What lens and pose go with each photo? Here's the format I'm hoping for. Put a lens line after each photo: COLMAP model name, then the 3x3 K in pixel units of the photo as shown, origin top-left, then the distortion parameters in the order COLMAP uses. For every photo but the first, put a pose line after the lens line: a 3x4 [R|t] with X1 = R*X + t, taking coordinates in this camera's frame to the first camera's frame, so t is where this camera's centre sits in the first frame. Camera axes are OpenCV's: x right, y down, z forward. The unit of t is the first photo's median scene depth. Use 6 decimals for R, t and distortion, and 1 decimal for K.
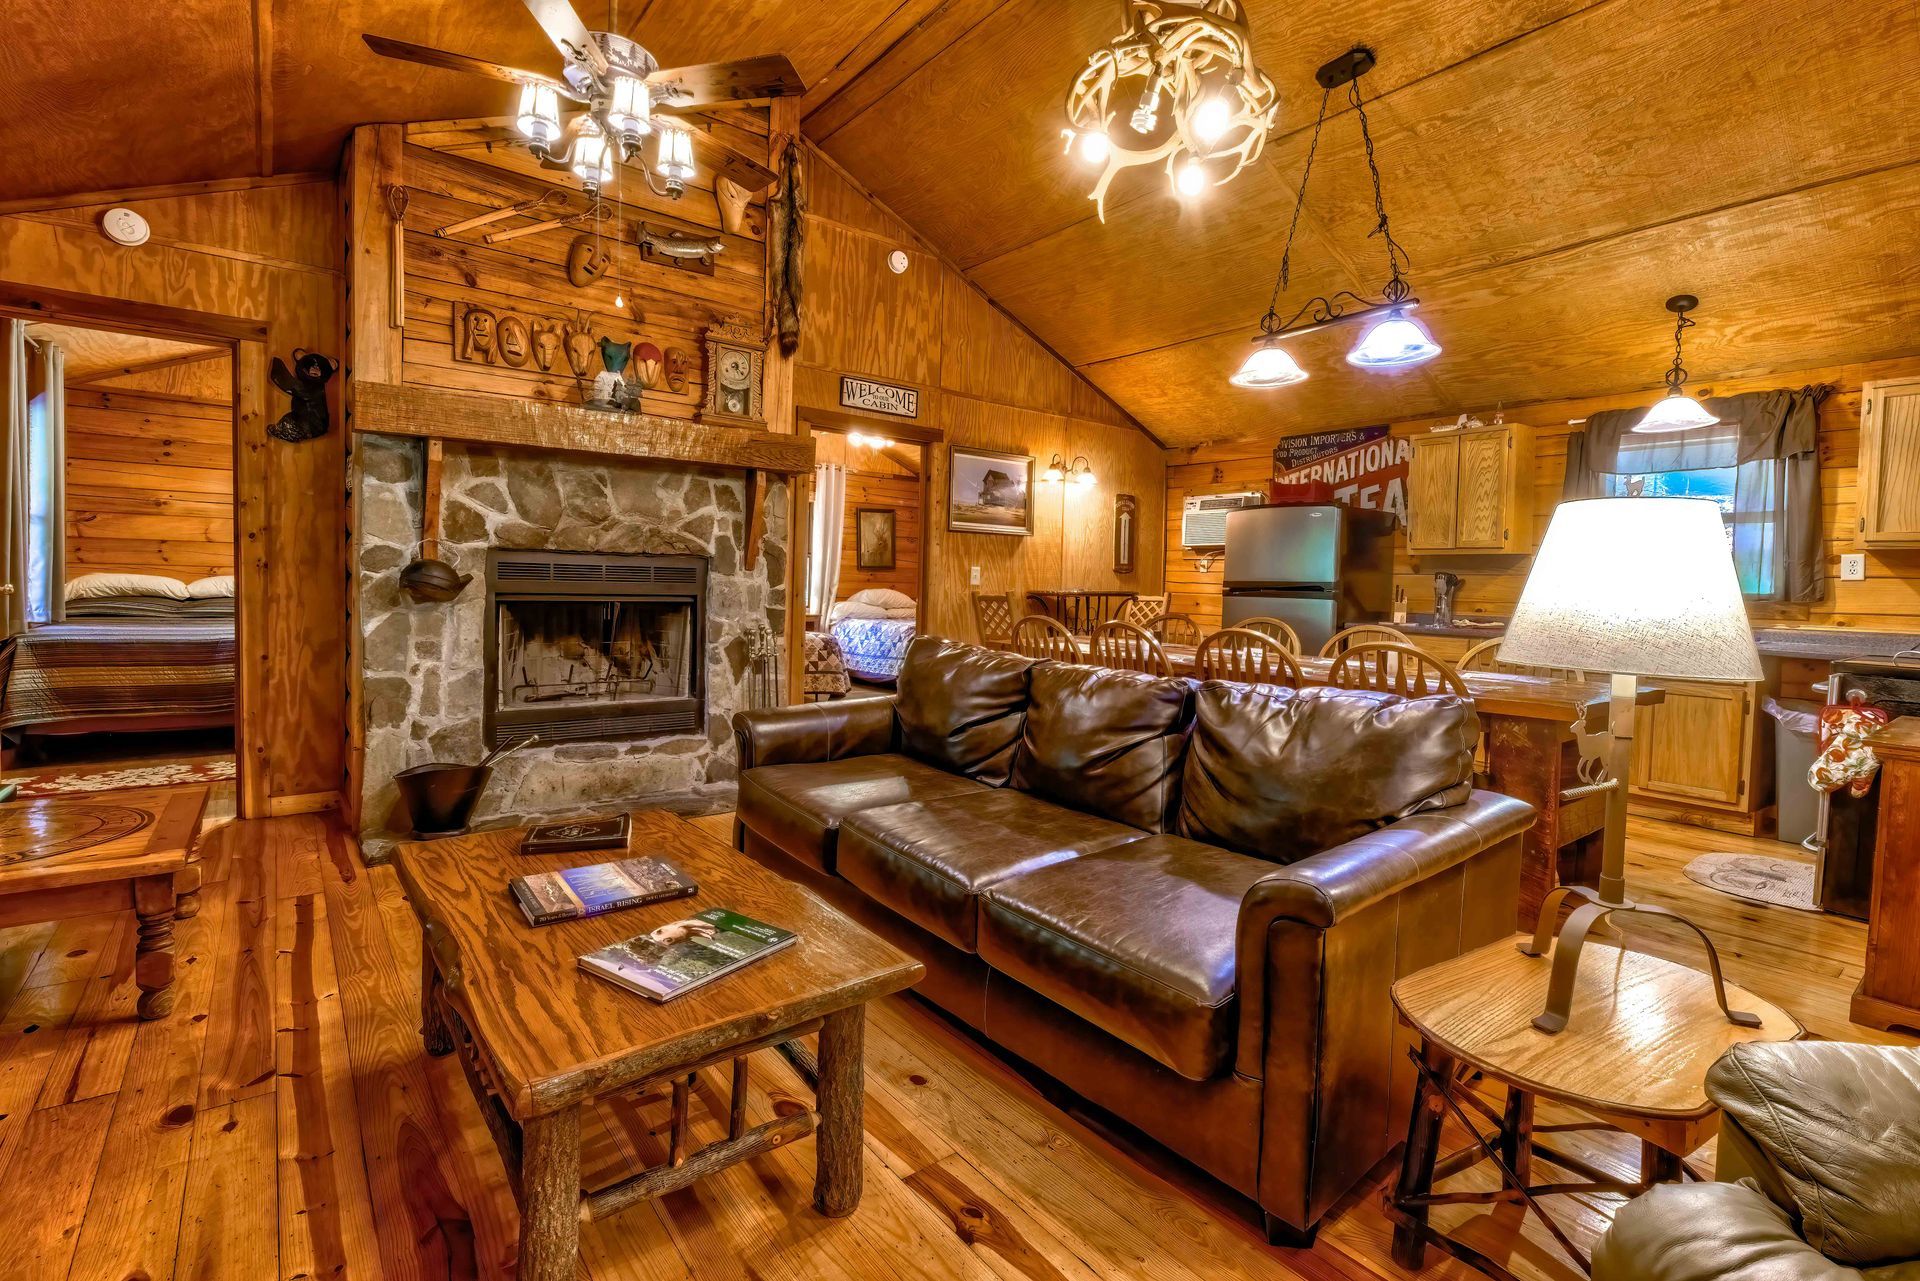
lens RADIAL K [[875.2, 0, 965.8], [0, 875.2, 616.6], [0, 0, 1]] dist [0.011821, -0.010267]
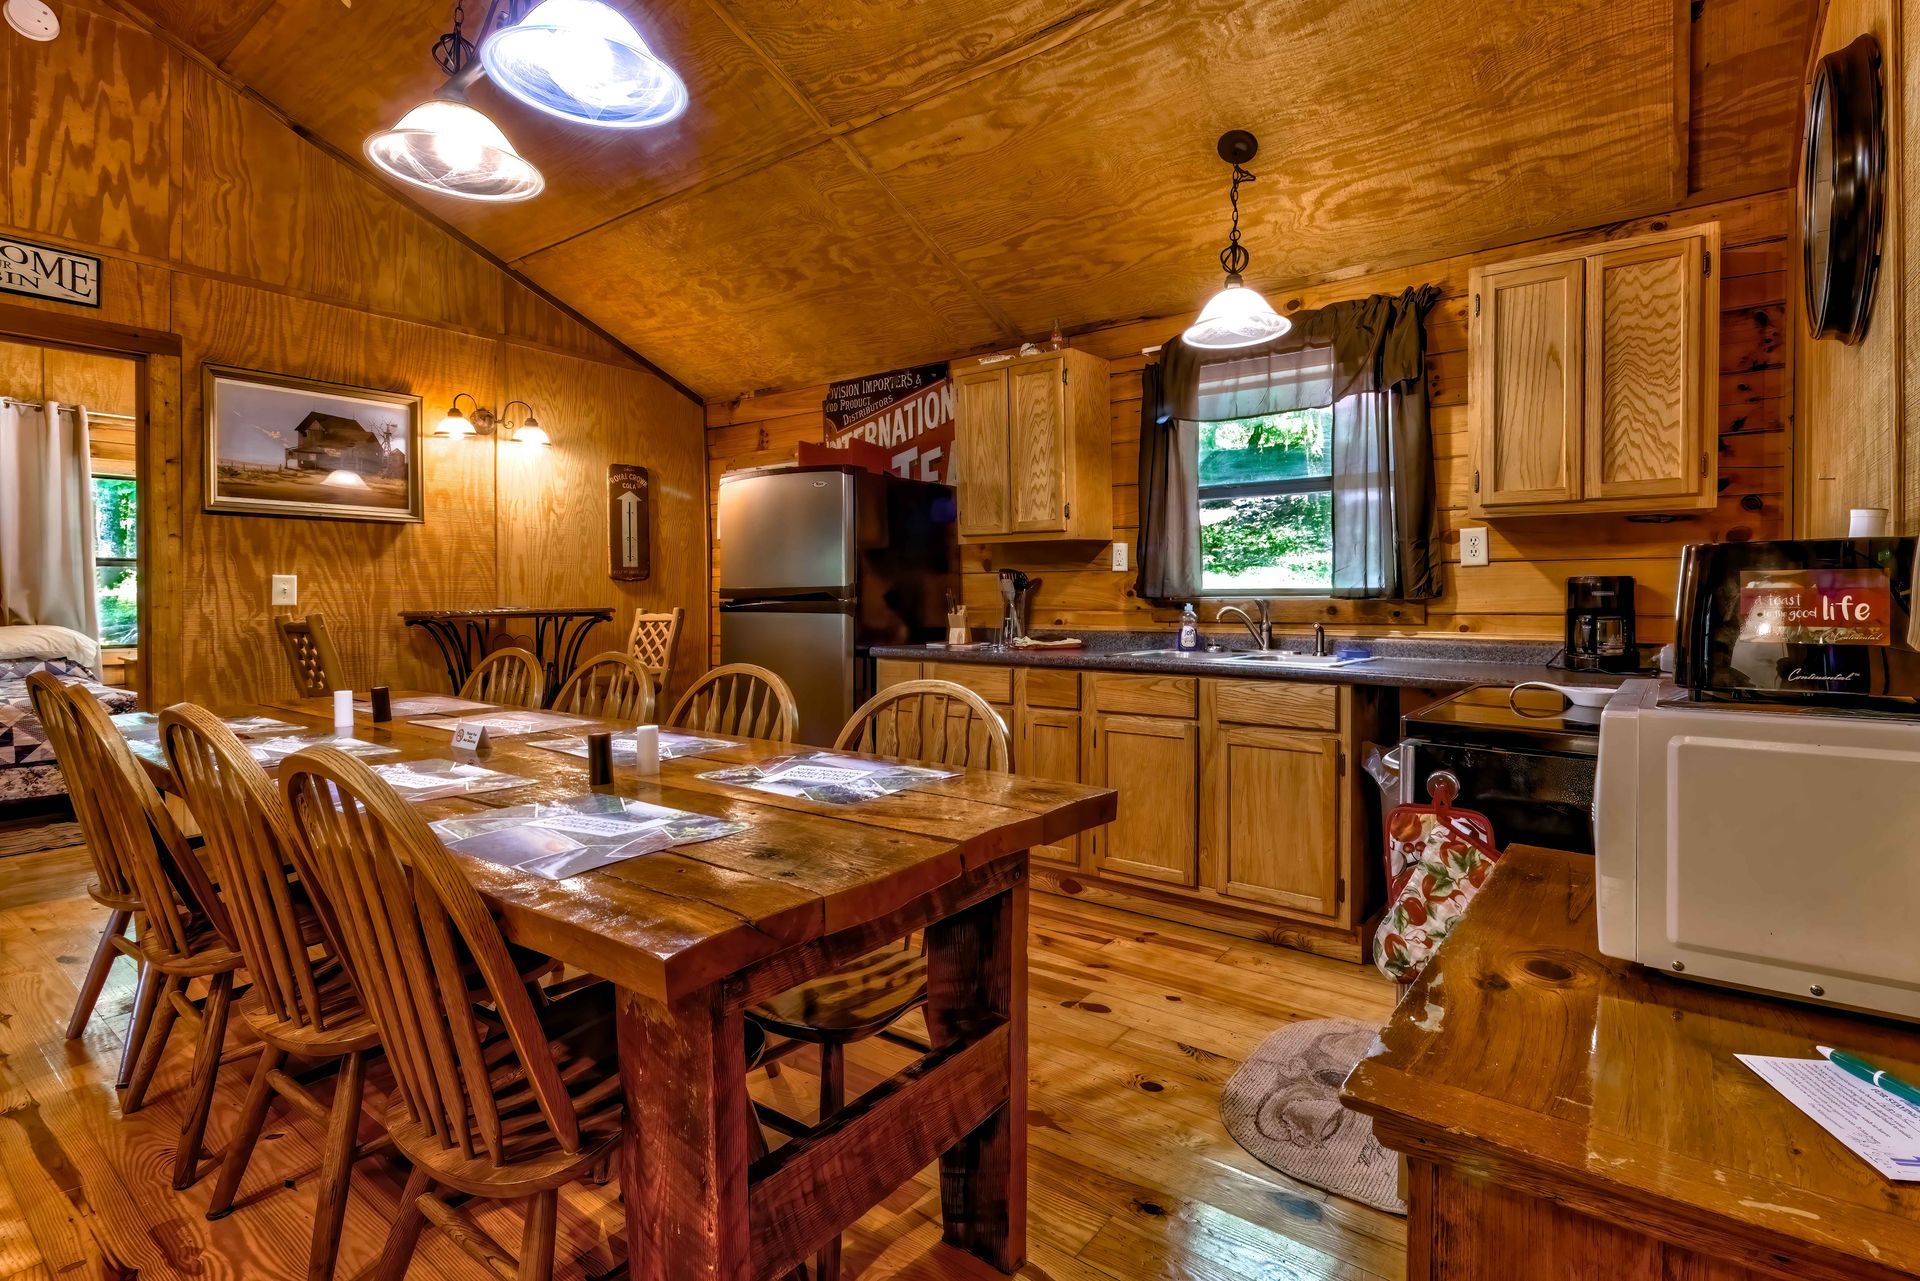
lens RADIAL K [[914.8, 0, 1014.9], [0, 914.8, 606.0], [0, 0, 1]] dist [0.018922, -0.011290]
pose [[0.960209, -0.030205, 0.277645, 0.426477], [0.037064, 0.999123, -0.019488, -0.008099], [-0.276813, 0.029003, 0.960486, 0.373022]]
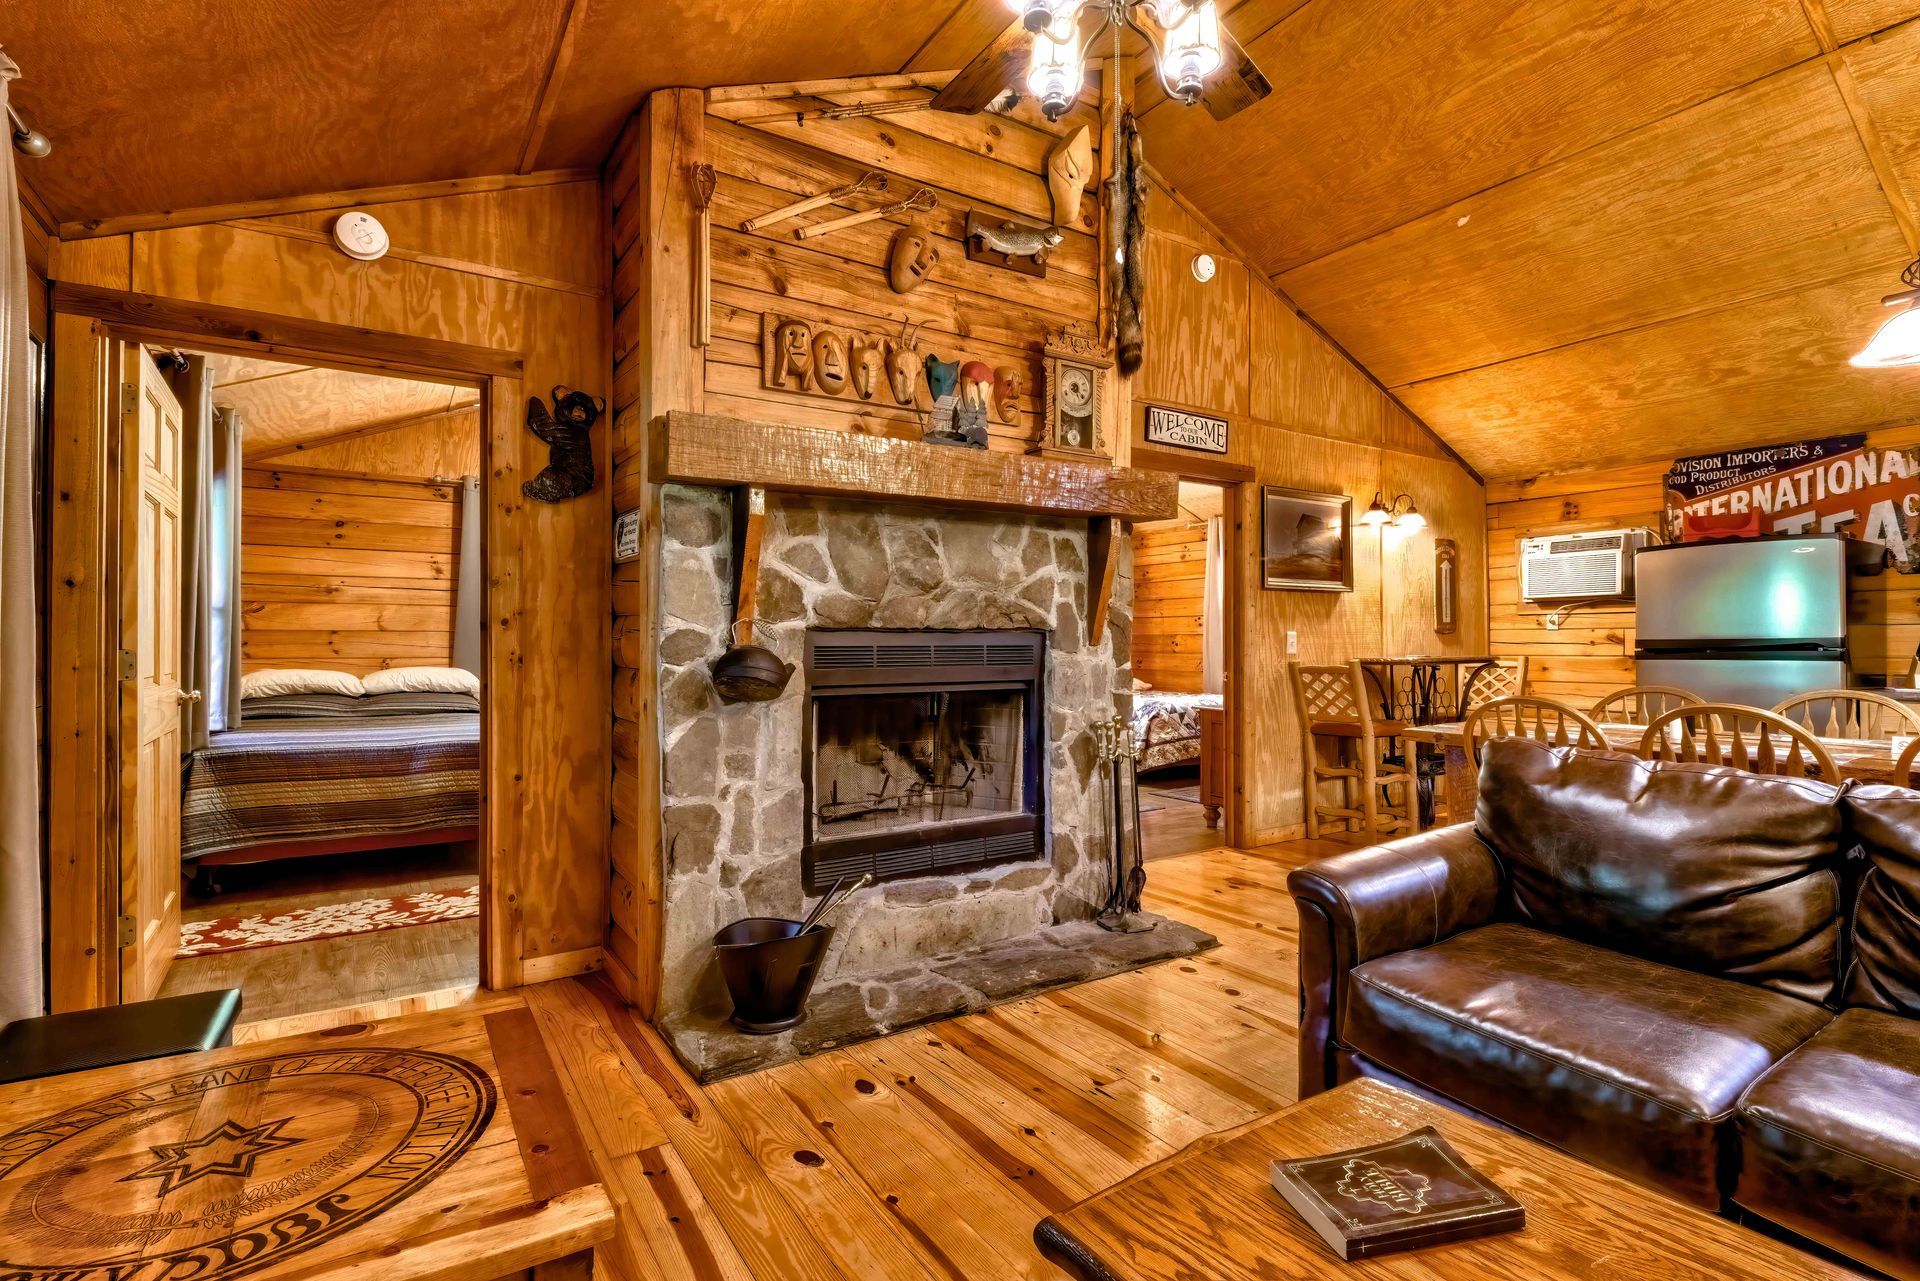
lens RADIAL K [[875.2, 0, 989.0], [0, 875.2, 636.3], [0, 0, 1]] dist [0.011821, -0.010267]
pose [[0.997763, -0.031618, -0.058898, -0.307688], [0.028537, 0.998217, -0.052427, -0.024136], [0.060451, 0.050628, 0.996886, 0.226070]]
